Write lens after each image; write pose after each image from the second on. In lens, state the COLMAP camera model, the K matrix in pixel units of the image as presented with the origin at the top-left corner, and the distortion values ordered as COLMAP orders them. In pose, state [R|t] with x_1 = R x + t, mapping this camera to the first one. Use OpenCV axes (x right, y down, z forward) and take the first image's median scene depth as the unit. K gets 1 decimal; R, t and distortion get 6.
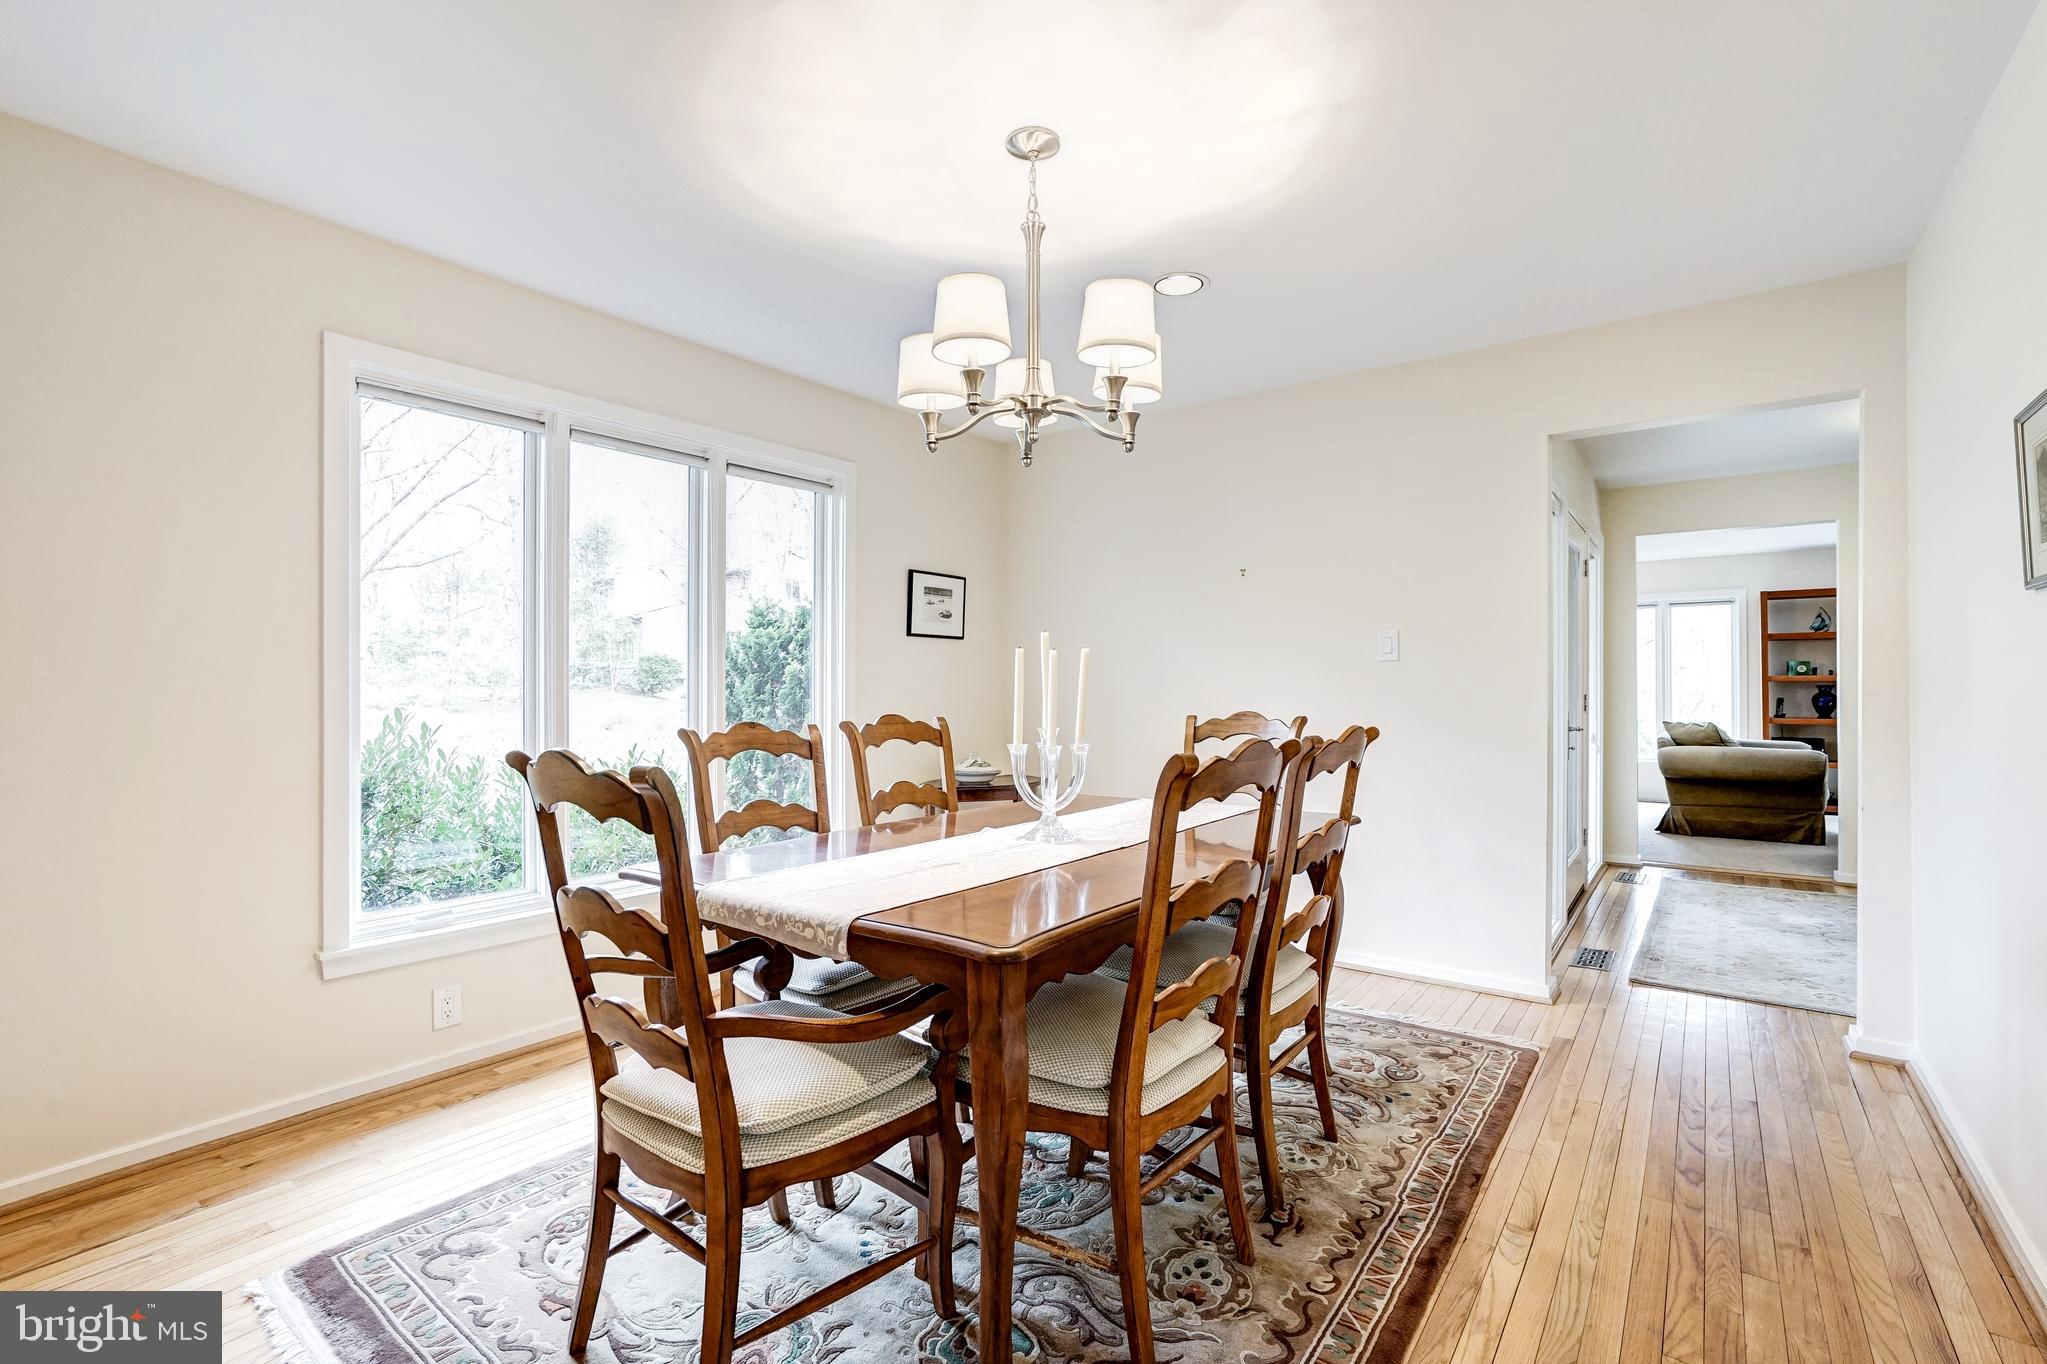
lens RADIAL K [[932.8, 0, 1026.9], [0, 932.8, 688.7], [0, 0, 1]] dist [-0.029980, 0.005106]
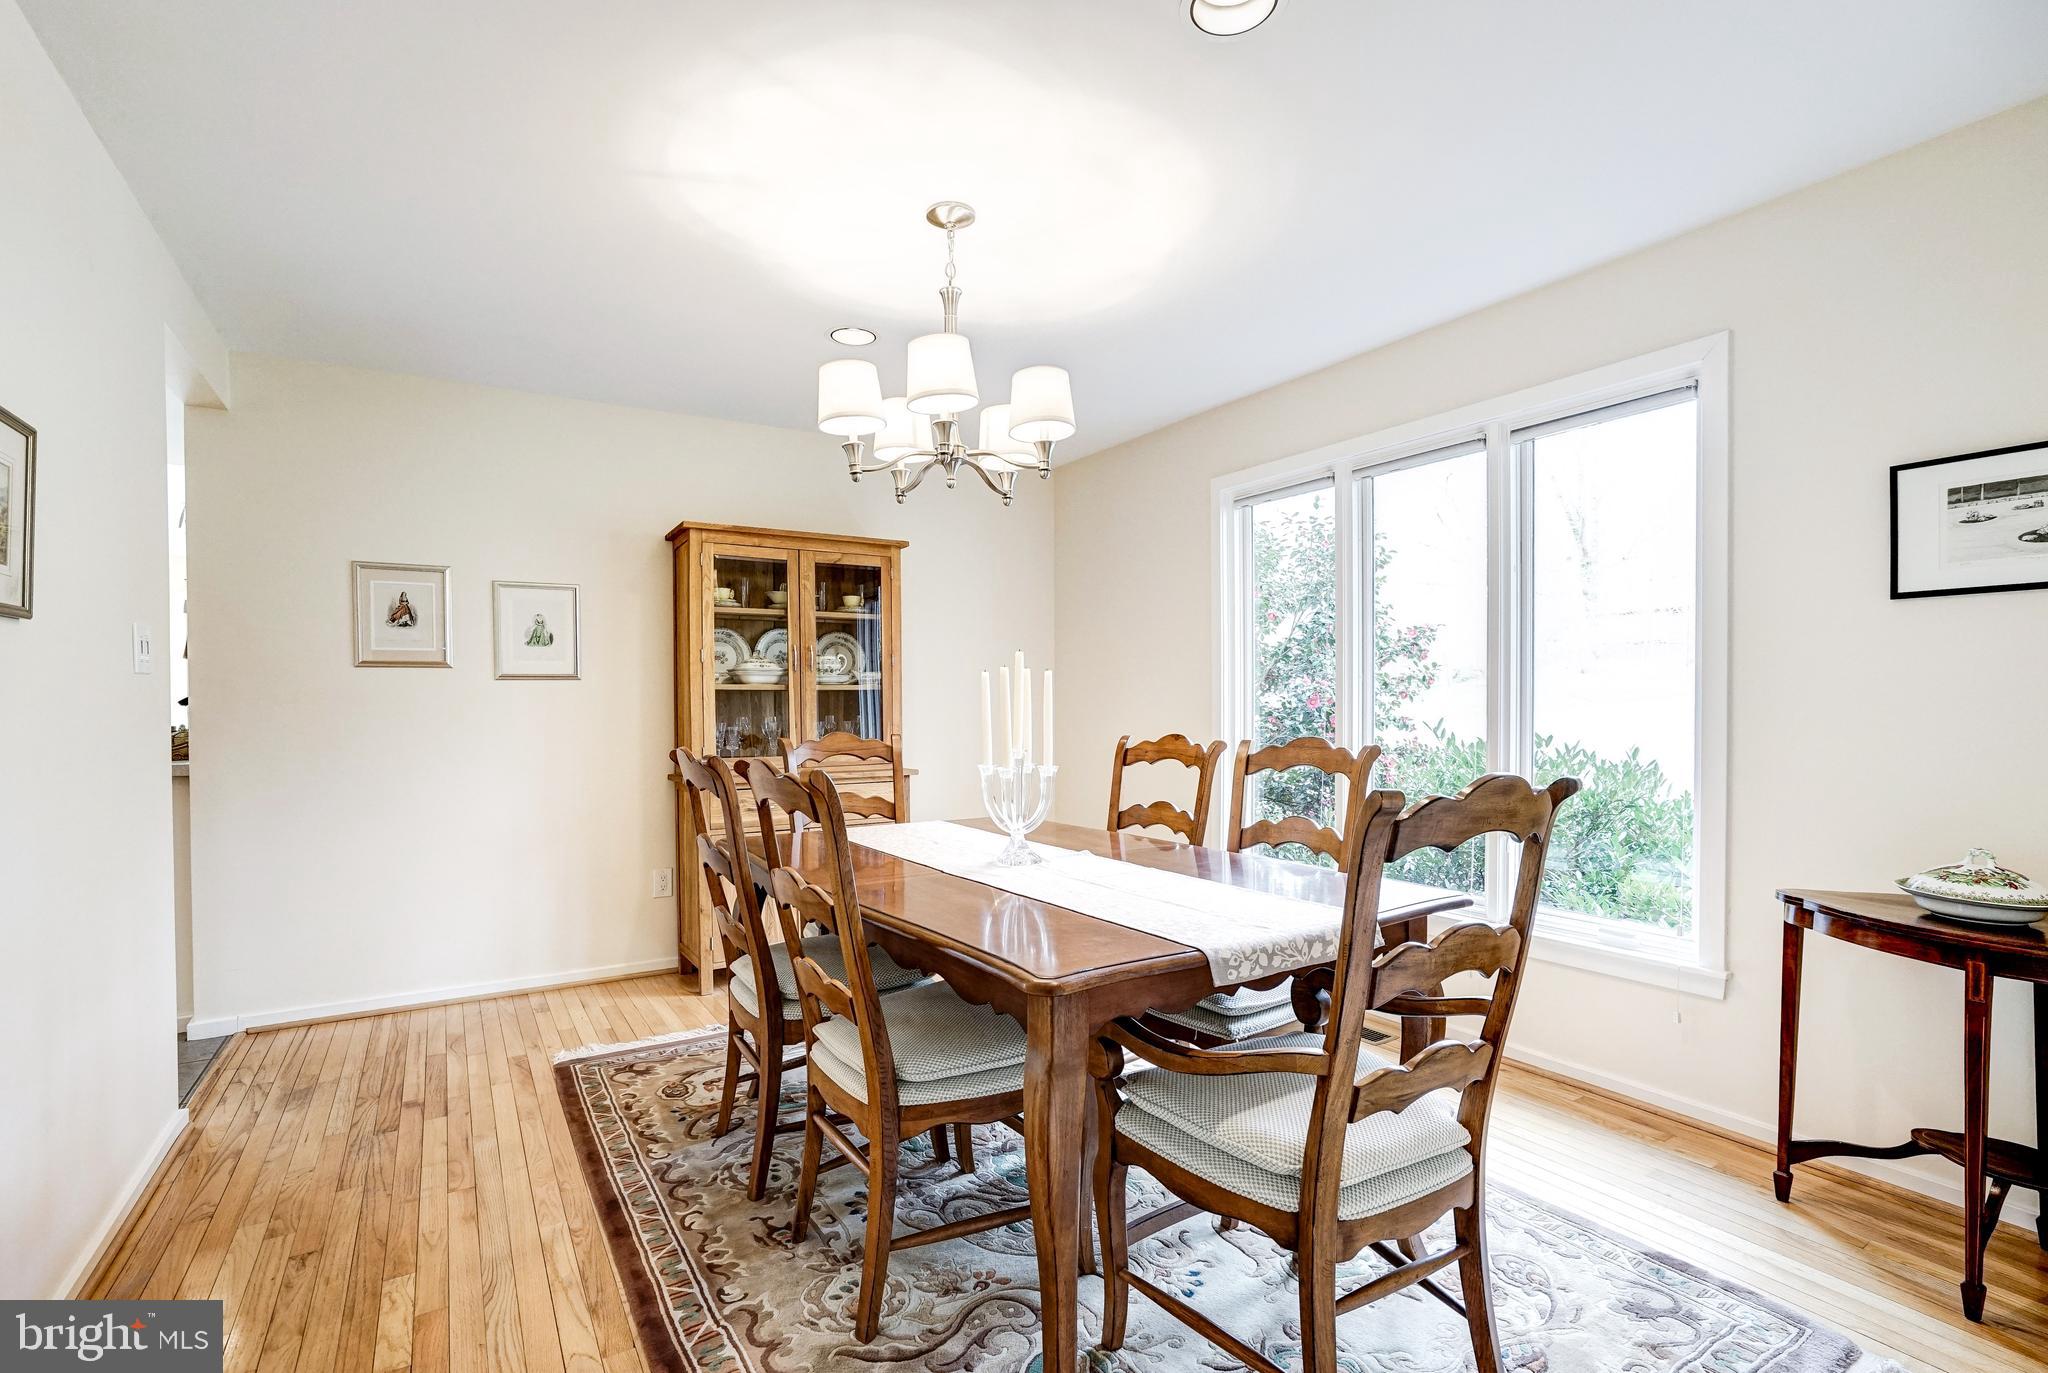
lens RADIAL K [[933.3, 0, 1026.4], [0, 933.3, 709.2], [0, 0, 1]] dist [-0.029980, 0.005106]
pose [[-0.358027, 0.017815, -0.933541, 1.070687], [0.012442, 0.999820, 0.014308, -0.019406], [0.933628, -0.006493, -0.358185, 1.549036]]
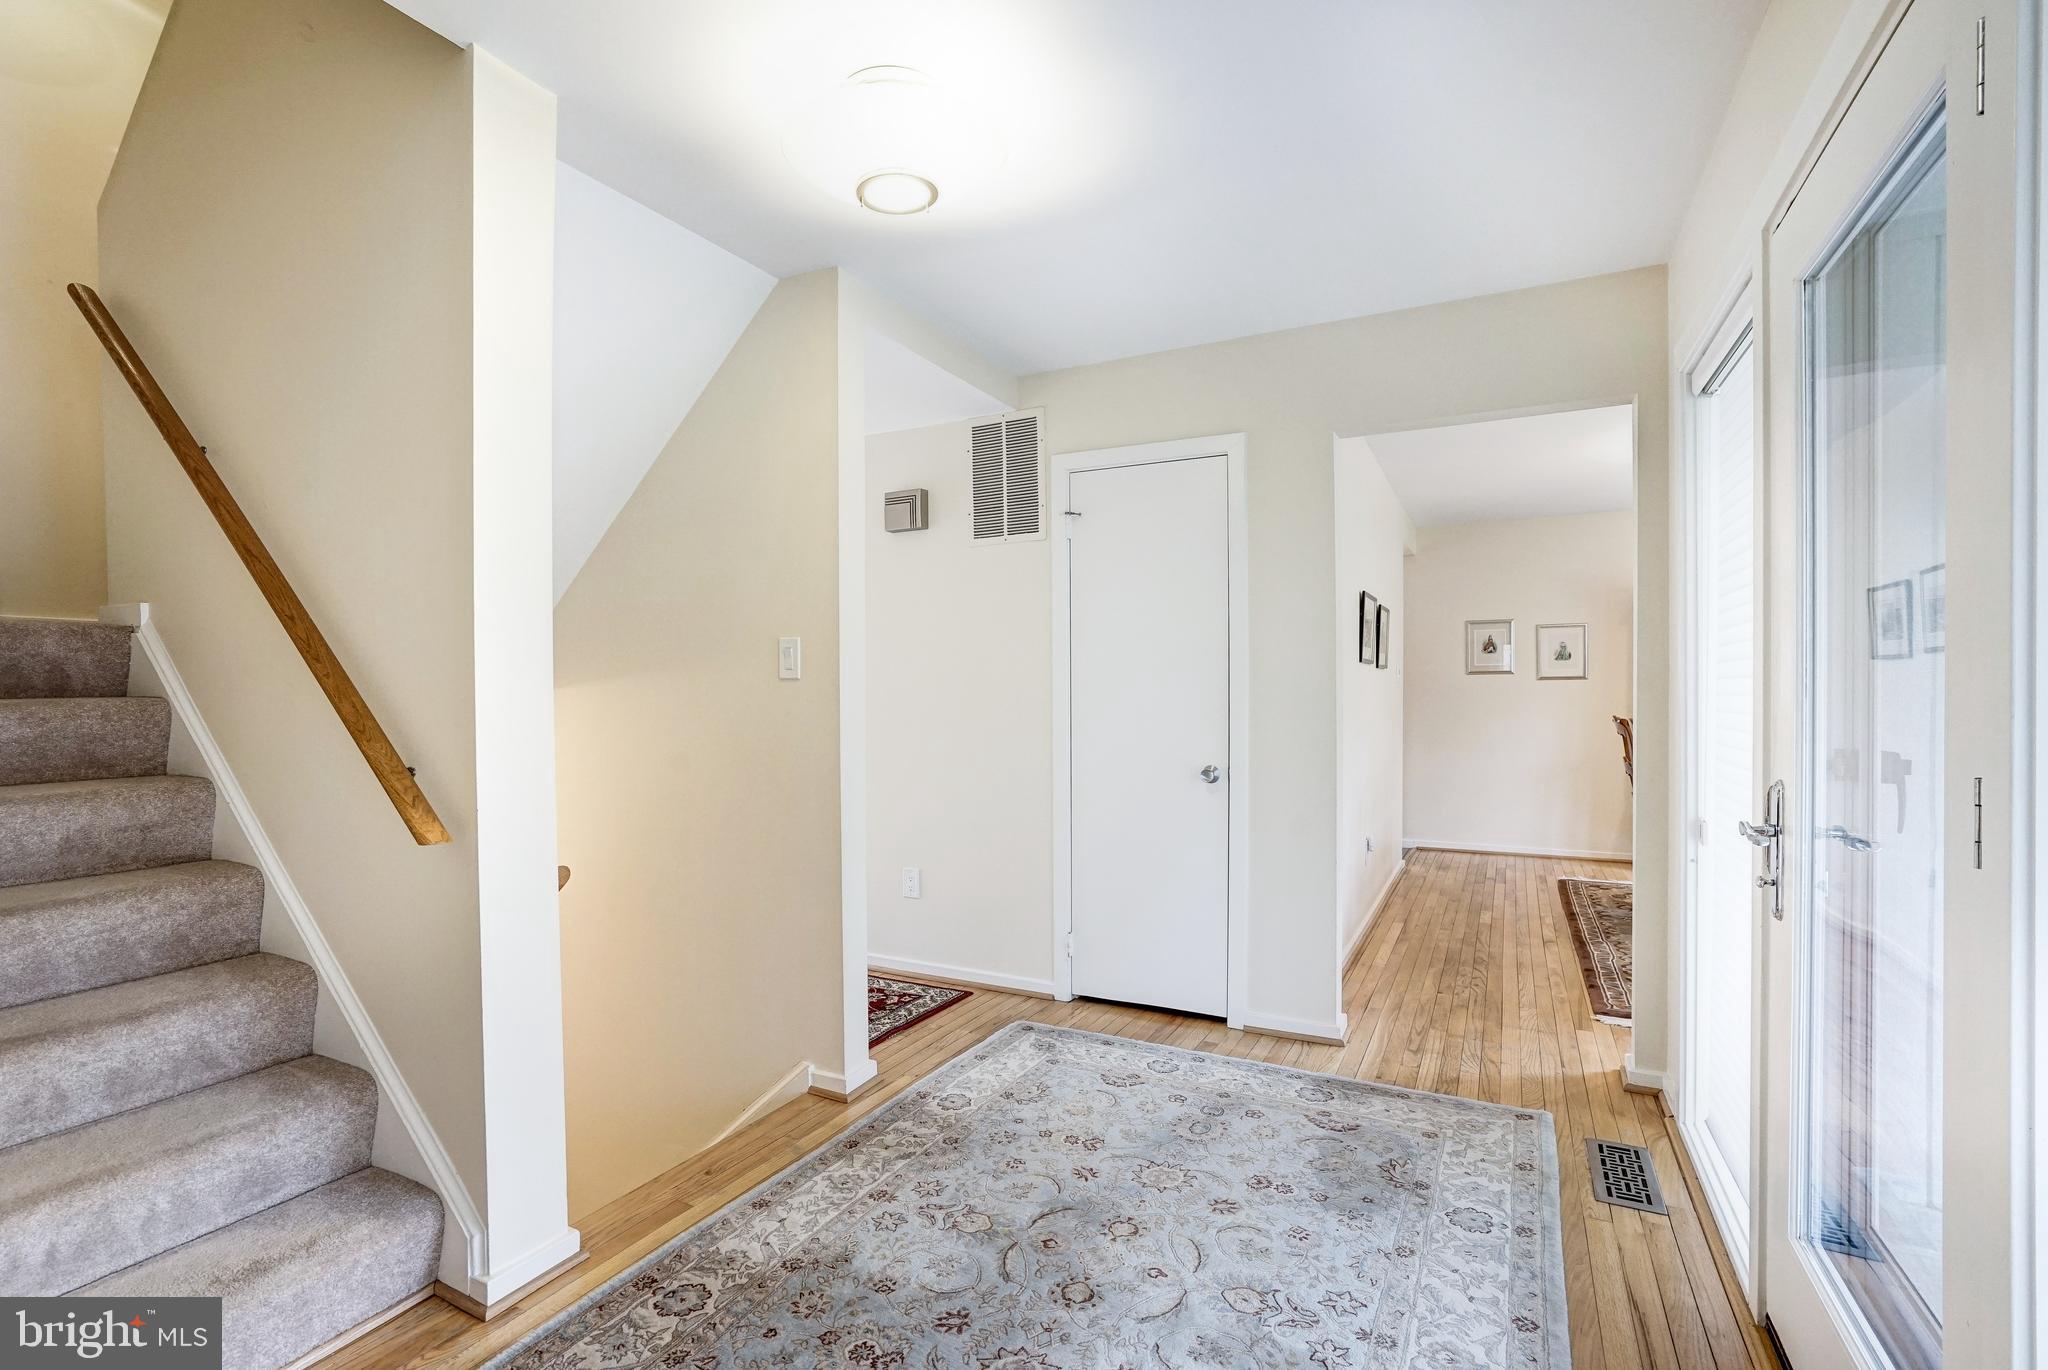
lens RADIAL K [[933.3, 0, 1033.4], [0, 933.3, 695.7], [0, 0, 1]] dist [-0.029980, 0.005106]
pose [[-0.986684, 0.011510, -0.162241, 1.087690], [0.010265, 0.999911, 0.008514, -0.020052], [0.162324, 0.006735, -0.986714, 1.572193]]
